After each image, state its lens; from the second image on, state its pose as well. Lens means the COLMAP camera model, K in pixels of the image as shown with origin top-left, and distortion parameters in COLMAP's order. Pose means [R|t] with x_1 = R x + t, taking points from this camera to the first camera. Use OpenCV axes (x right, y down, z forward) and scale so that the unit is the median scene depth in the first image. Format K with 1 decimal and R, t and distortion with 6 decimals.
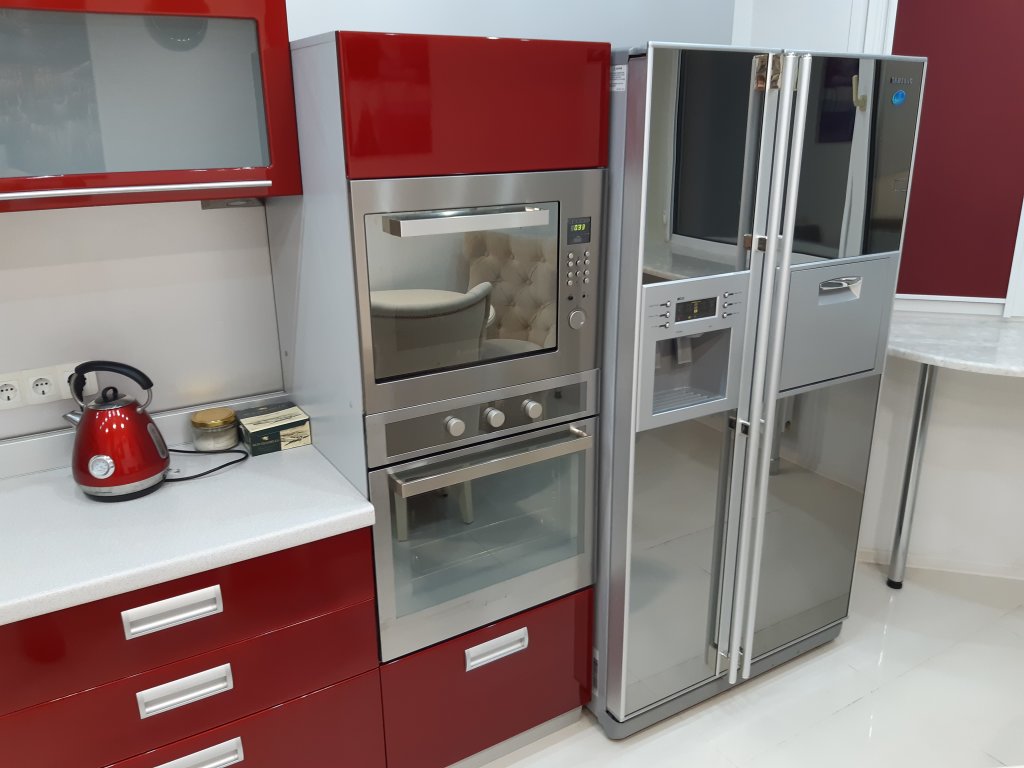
lens RADIAL K [[808.8, 0, 507.3], [0, 808.8, 382.6], [0, 0, 1]] dist [0.069348, -0.134820]
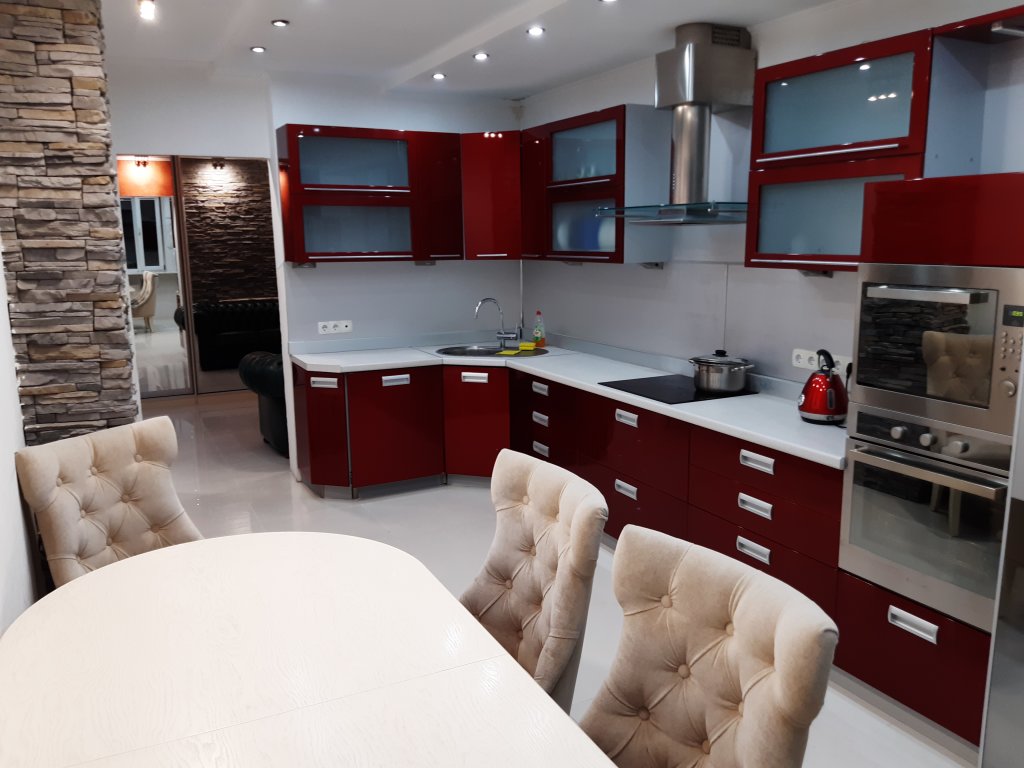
lens RADIAL K [[808.8, 0, 507.3], [0, 808.8, 382.6], [0, 0, 1]] dist [0.069348, -0.134820]
pose [[-0.078561, 0.184821, -0.979627, 1.402315], [-0.300789, 0.932474, 0.200046, -0.110215], [0.950449, 0.310377, -0.017664, 0.326108]]
